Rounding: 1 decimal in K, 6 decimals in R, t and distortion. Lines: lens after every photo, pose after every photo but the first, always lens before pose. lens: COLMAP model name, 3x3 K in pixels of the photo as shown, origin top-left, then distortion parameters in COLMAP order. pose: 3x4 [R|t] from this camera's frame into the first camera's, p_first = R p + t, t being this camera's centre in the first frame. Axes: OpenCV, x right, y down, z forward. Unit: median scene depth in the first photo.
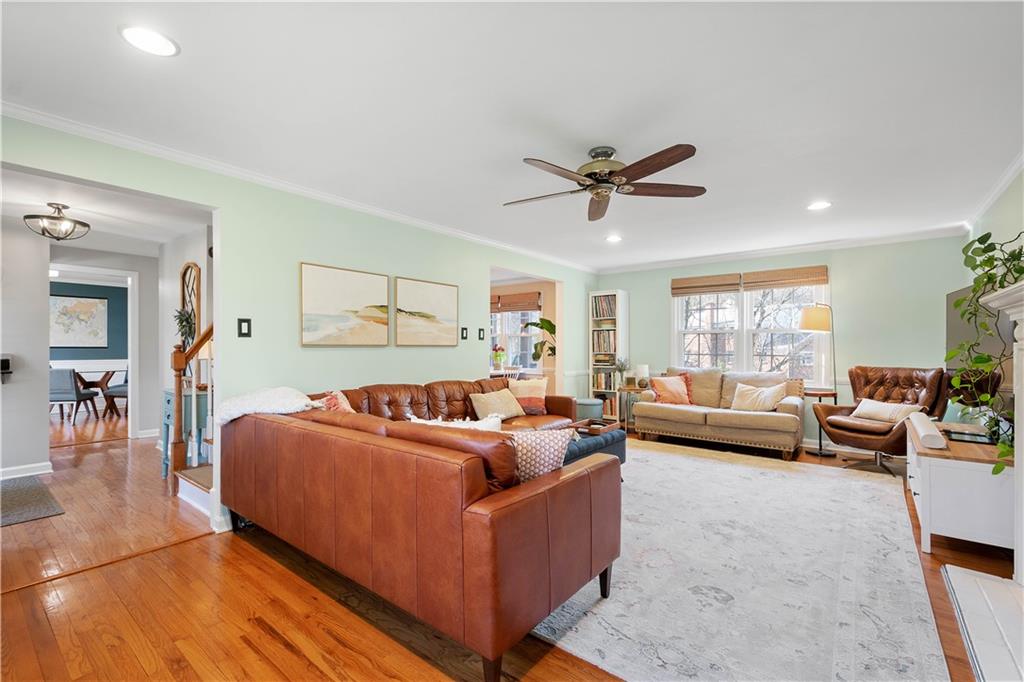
lens RADIAL K [[446.9, 0, 509.4], [0, 446.9, 349.0], [0, 0, 1]] dist [0.002590, -0.000149]
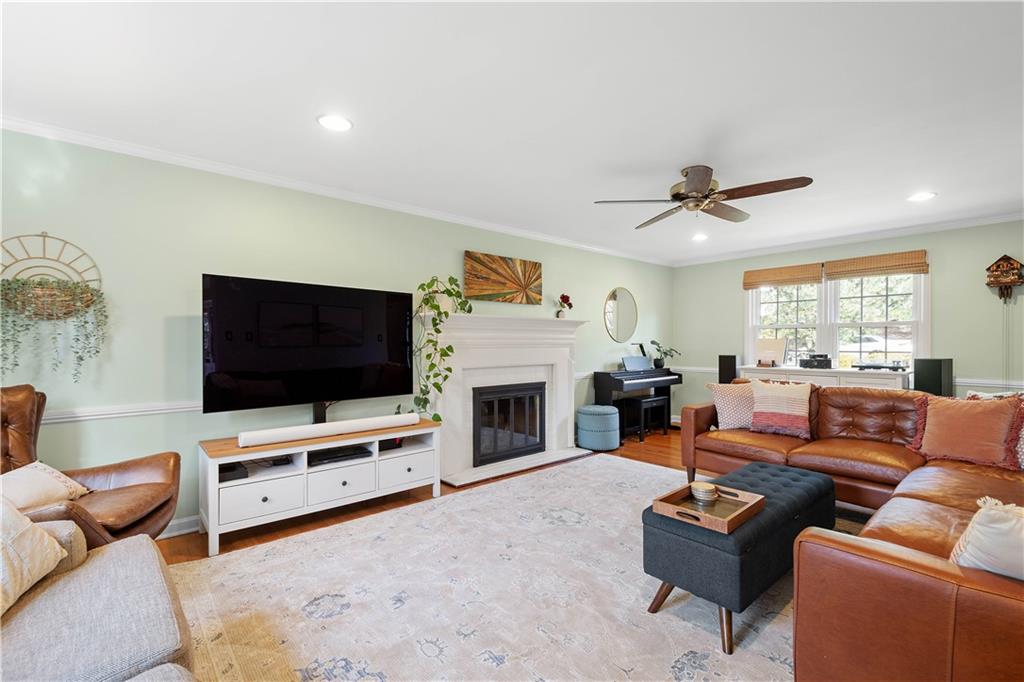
lens RADIAL K [[446.9, 0, 509.4], [0, 446.9, 349.0], [0, 0, 1]] dist [0.002590, -0.000149]
pose [[-0.982701, 0.001286, 0.185194, 0.258948], [0.005055, 0.999790, 0.019879, -0.006720], [-0.185129, 0.020471, -0.982501, 1.245289]]
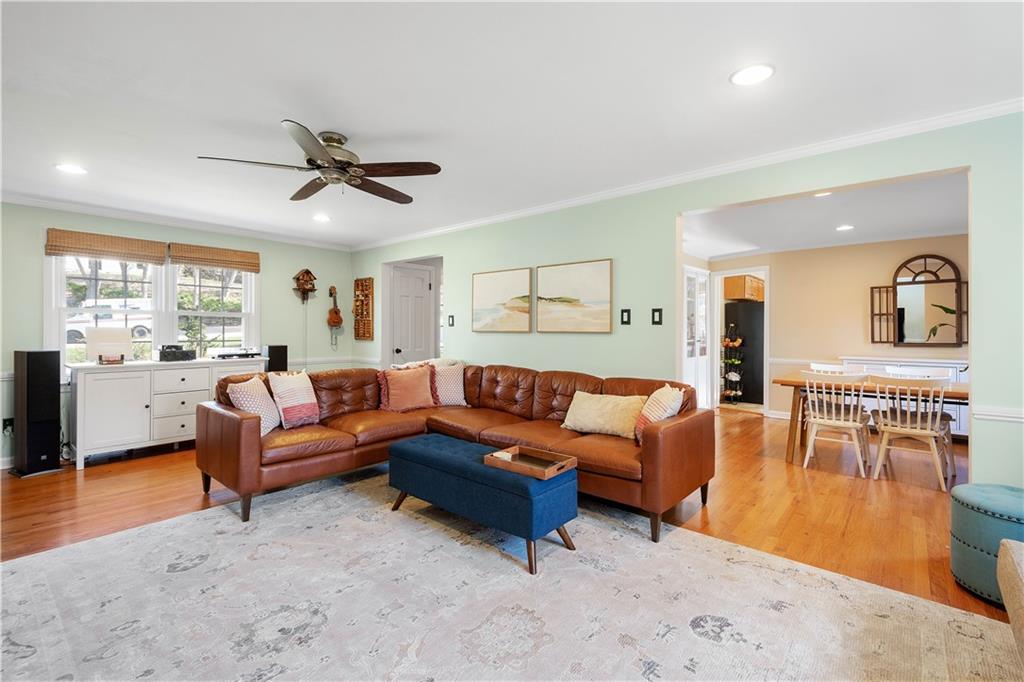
lens RADIAL K [[452.2, 0, 511.4], [0, 452.2, 331.9], [0, 0, 1]] dist [0.002374, 0.000265]
pose [[-0.042392, 0.000956, -0.999101, 0.675819], [-0.011662, 0.999931, 0.001452, -0.007352], [0.999033, 0.011713, -0.042378, 0.815492]]
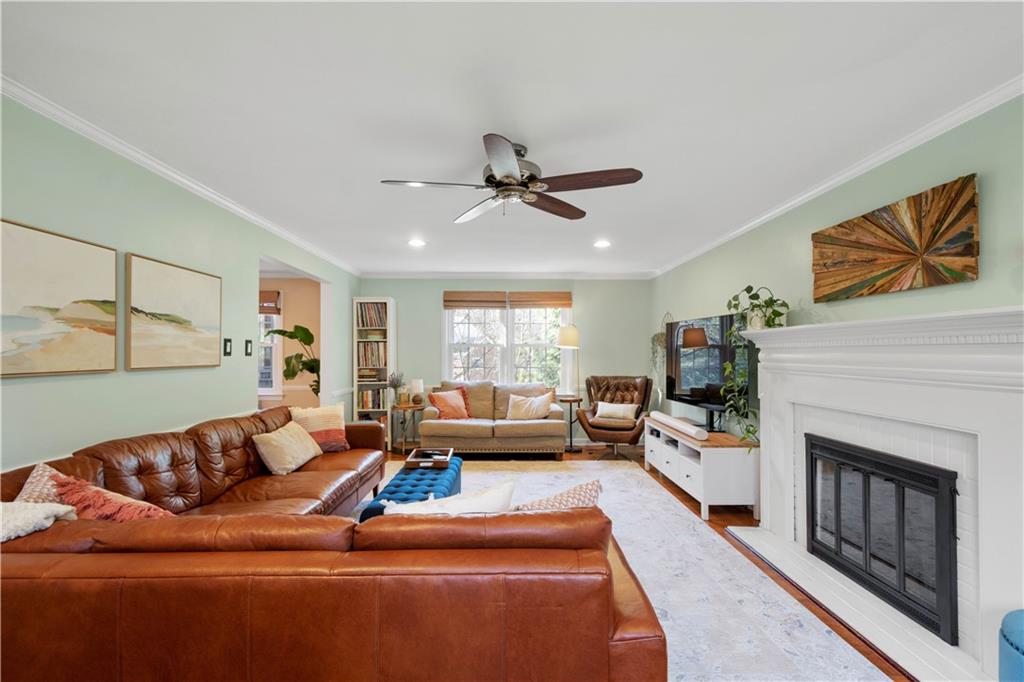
lens RADIAL K [[454.4, 0, 513.7], [0, 454.4, 349.6], [0, 0, 1]] dist [-0.001590, -0.000113]
pose [[0.771755, 0.004534, 0.635903, -0.200980], [0.003893, 0.999922, -0.011854, -0.020587], [-0.635907, 0.011624, 0.771678, 0.173765]]
